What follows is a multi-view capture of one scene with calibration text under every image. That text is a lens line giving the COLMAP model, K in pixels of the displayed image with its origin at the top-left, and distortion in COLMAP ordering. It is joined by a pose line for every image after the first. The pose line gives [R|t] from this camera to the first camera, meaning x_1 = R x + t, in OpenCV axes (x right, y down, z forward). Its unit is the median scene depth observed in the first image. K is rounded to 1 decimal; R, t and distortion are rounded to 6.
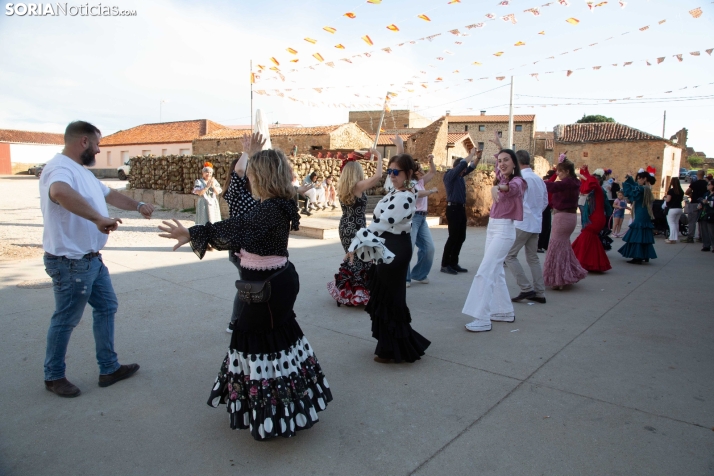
lens RADIAL K [[484.0, 0, 357.0], [0, 484.0, 238.0], [0, 0, 1]] dist [-0.132339, 0.073407]
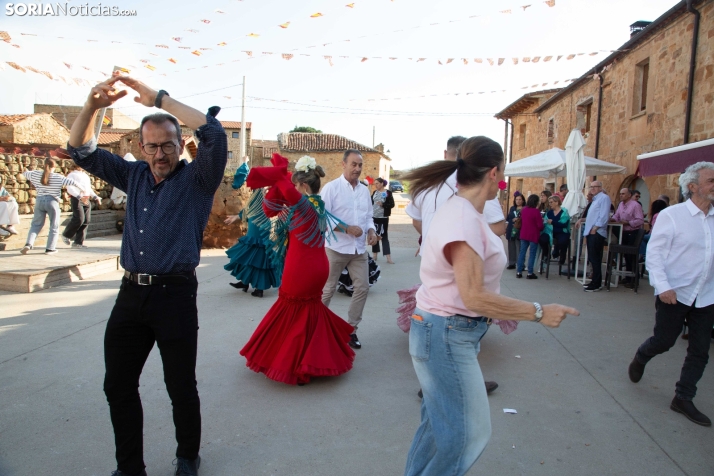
lens RADIAL K [[484.0, 0, 357.0], [0, 484.0, 238.0], [0, 0, 1]] dist [-0.132339, 0.073407]
pose [[0.828938, -0.037000, 0.558115, -0.013324], [0.045678, 0.998955, -0.001618, -0.011574], [-0.557472, 0.026834, 0.829762, 0.088790]]
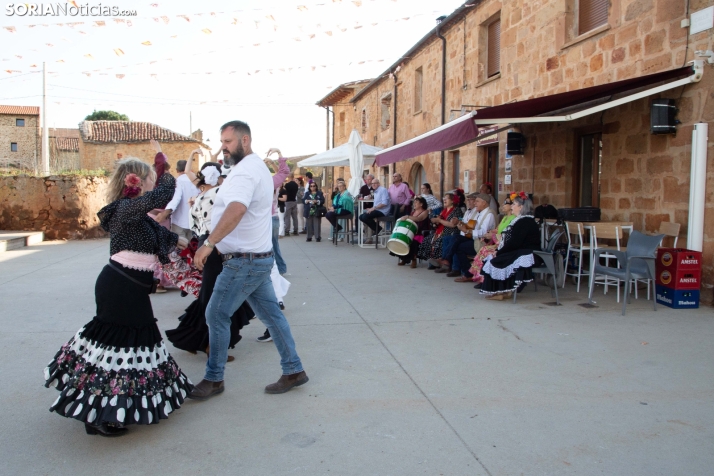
lens RADIAL K [[592.2, 0, 332.5], [0, 592.2, 235.9], [0, 0, 1]] dist [-0.149711, 0.074044]
pose [[0.651205, -0.073765, 0.755308, -0.088337], [0.100785, 0.994855, 0.010265, 0.001303], [-0.752180, 0.069439, 0.655289, -0.008858]]
